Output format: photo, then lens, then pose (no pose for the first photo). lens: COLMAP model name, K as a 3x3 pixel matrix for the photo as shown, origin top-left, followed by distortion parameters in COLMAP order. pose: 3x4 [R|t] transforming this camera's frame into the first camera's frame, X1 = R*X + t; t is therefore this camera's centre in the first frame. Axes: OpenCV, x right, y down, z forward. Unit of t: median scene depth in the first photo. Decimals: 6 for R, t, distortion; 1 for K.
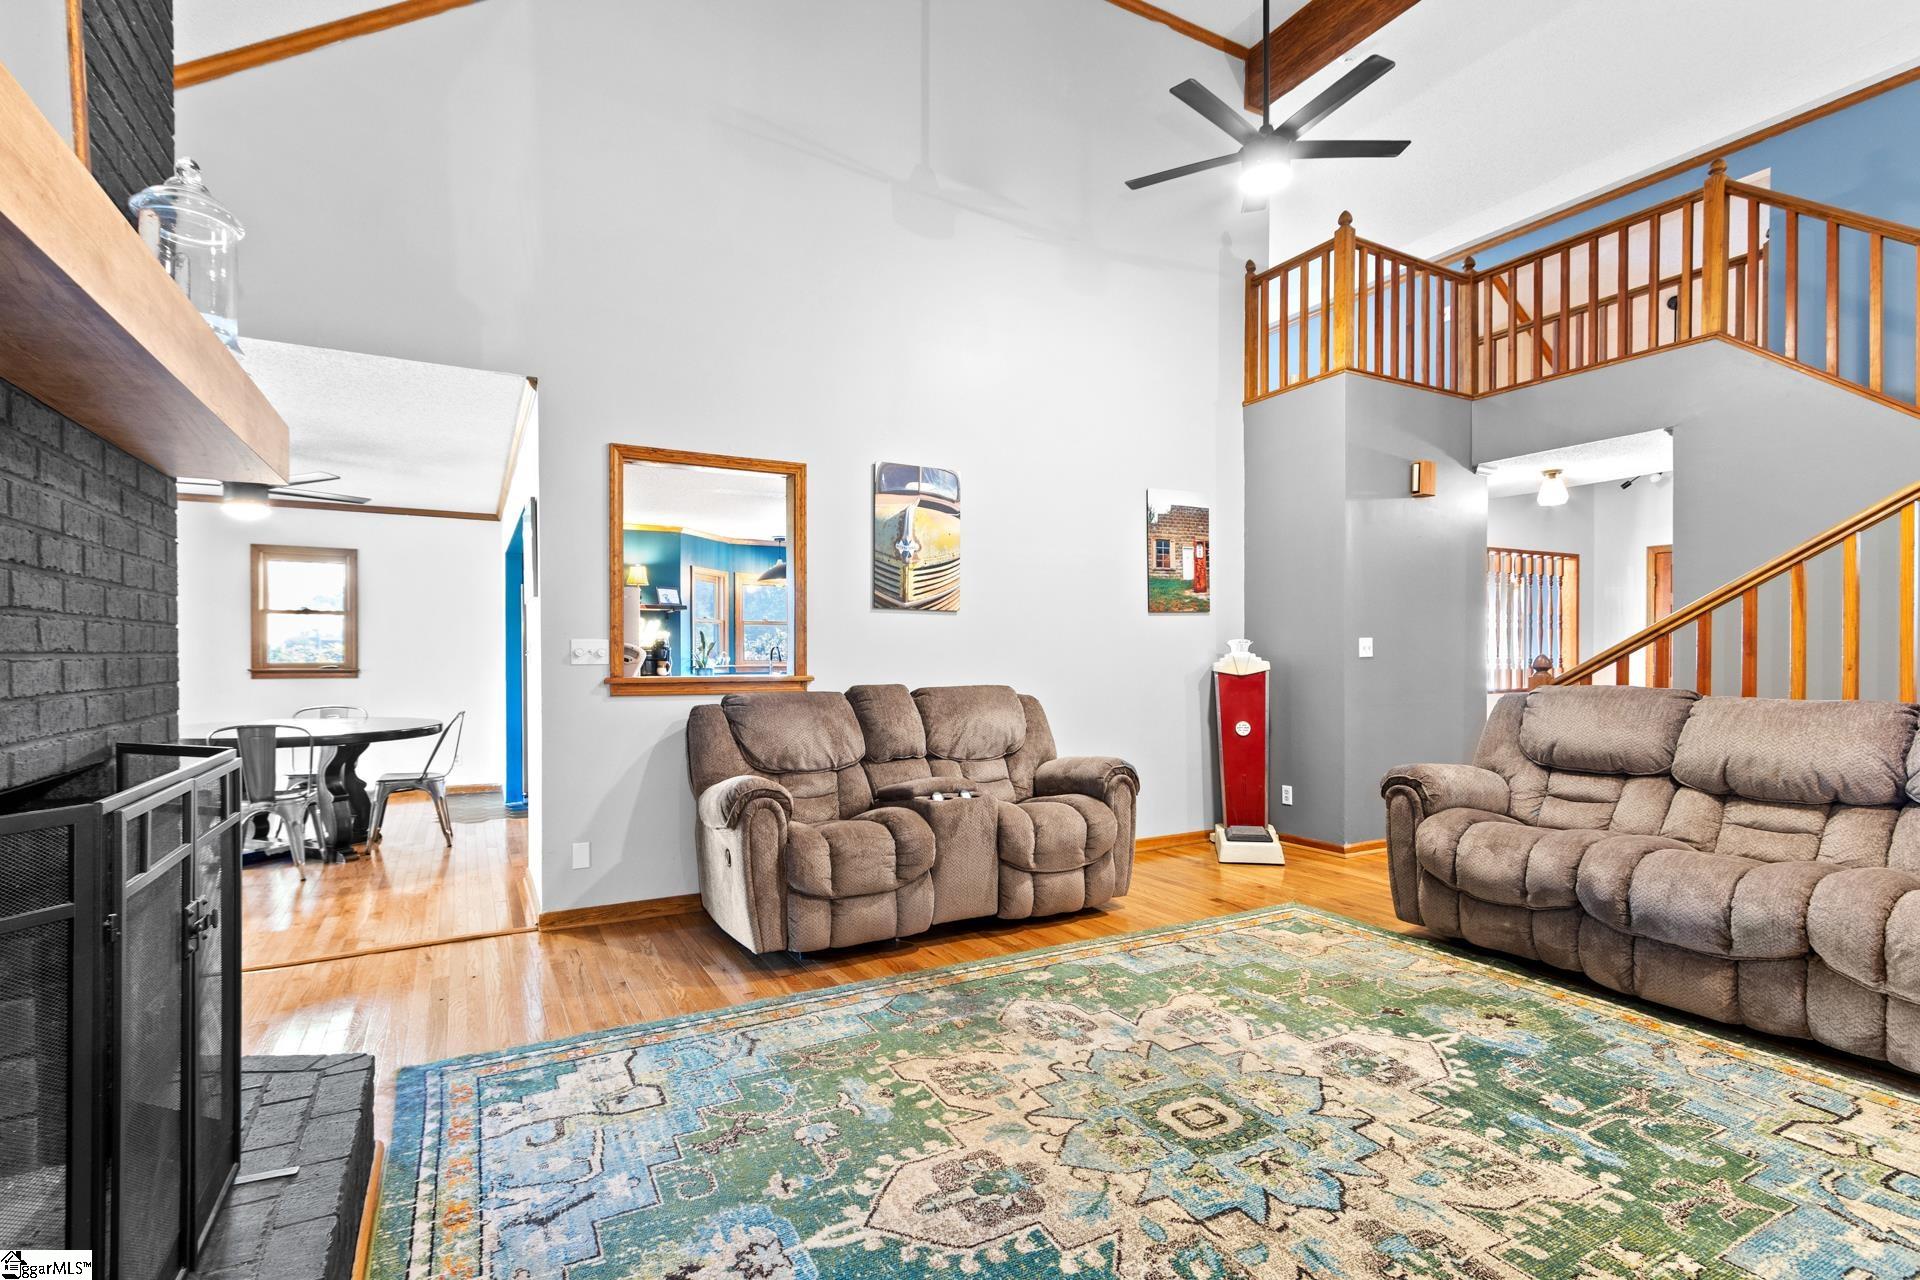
lens RADIAL K [[900.5, 0, 931.7], [0, 900.5, 671.5], [0, 0, 1]] dist [0.000468, -0.001220]
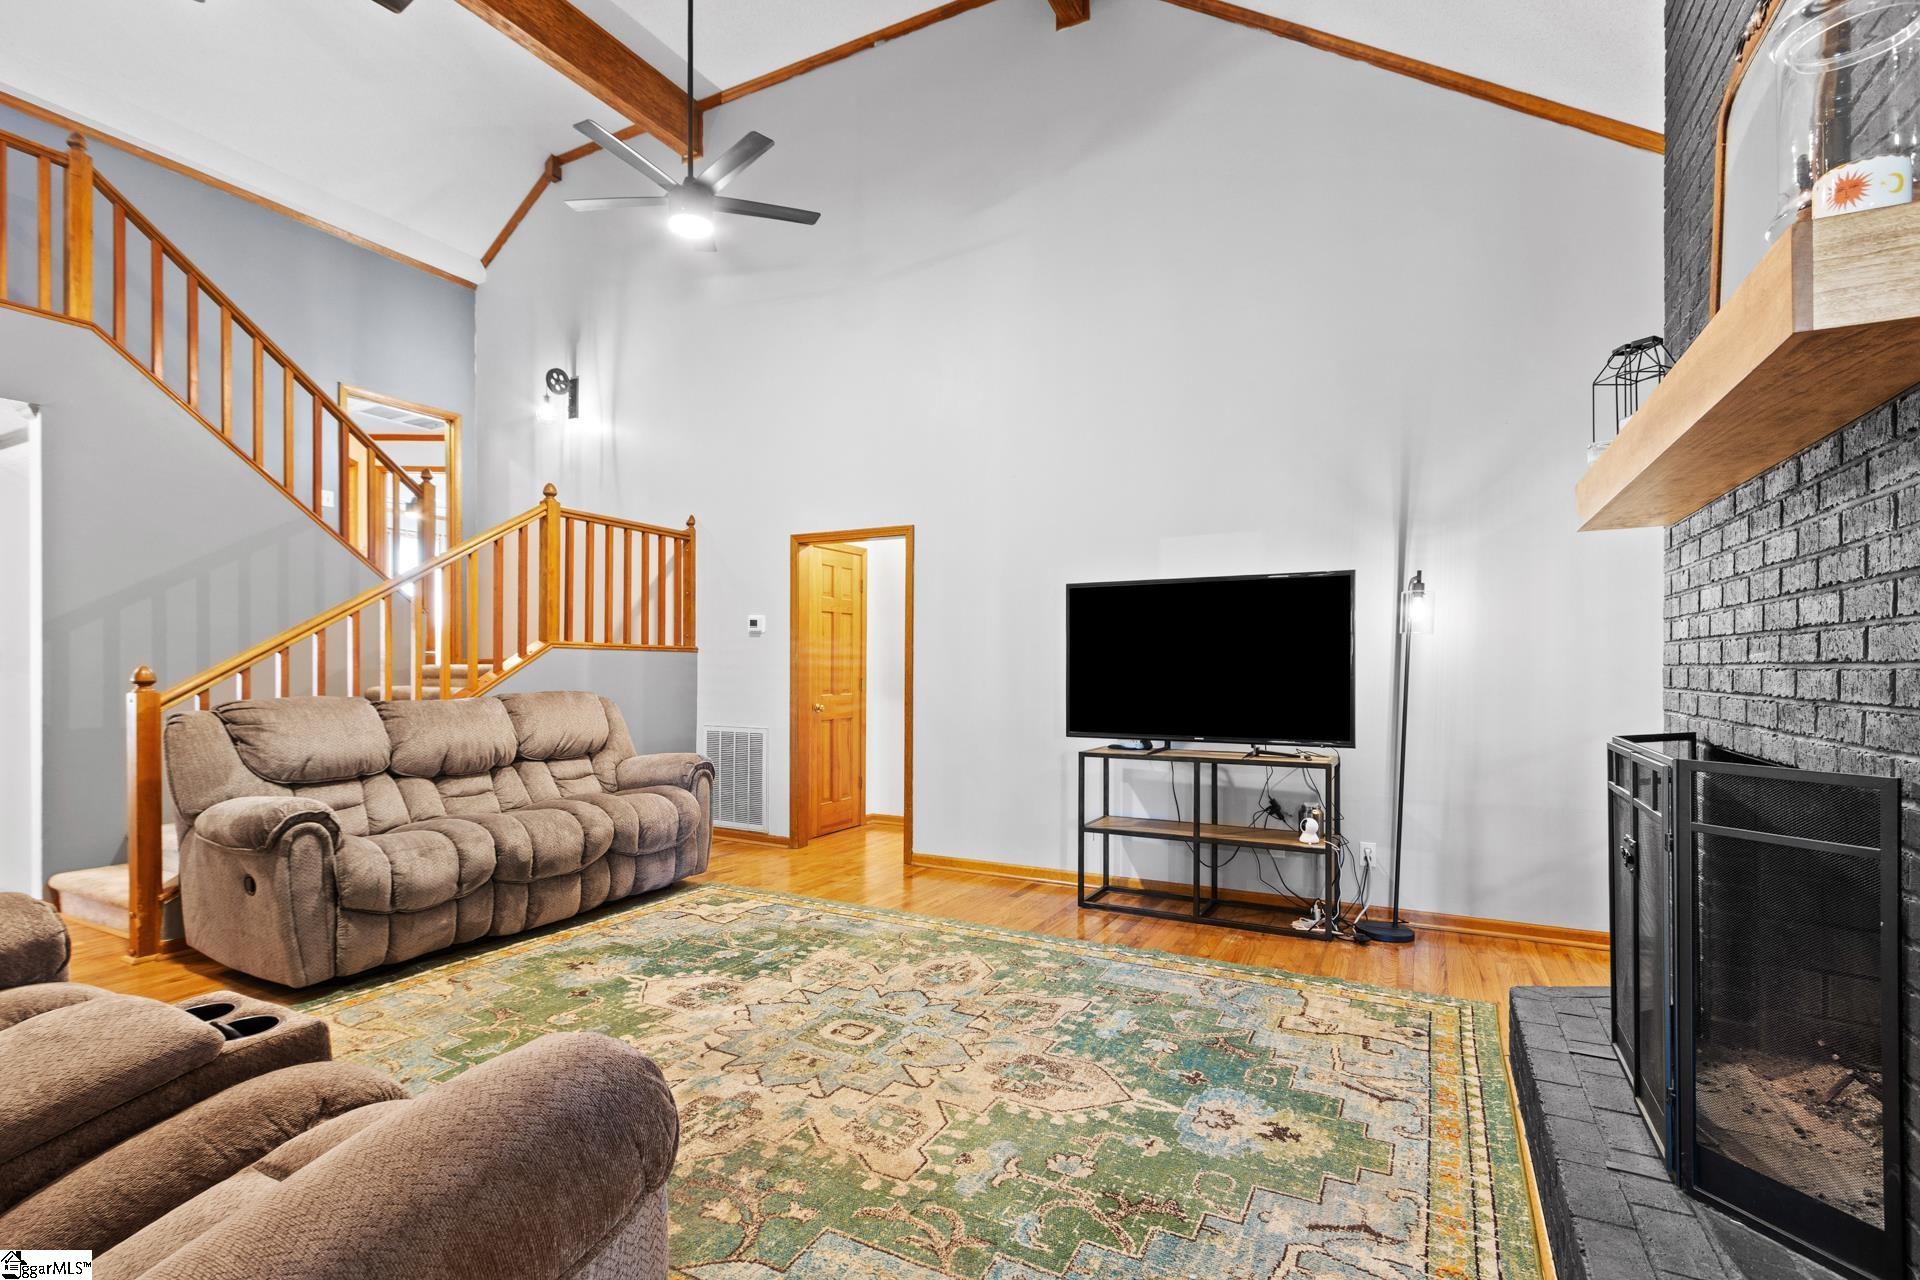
lens RADIAL K [[900.3, 0, 946.7], [0, 900.3, 662.5], [0, 0, 1]] dist [0.000655, -0.001771]
pose [[-0.571727, 0.004195, 0.820433, -0.693937], [0.016319, 0.999847, 0.006260, -0.024878], [-0.820282, 0.016968, -0.571708, 1.361986]]
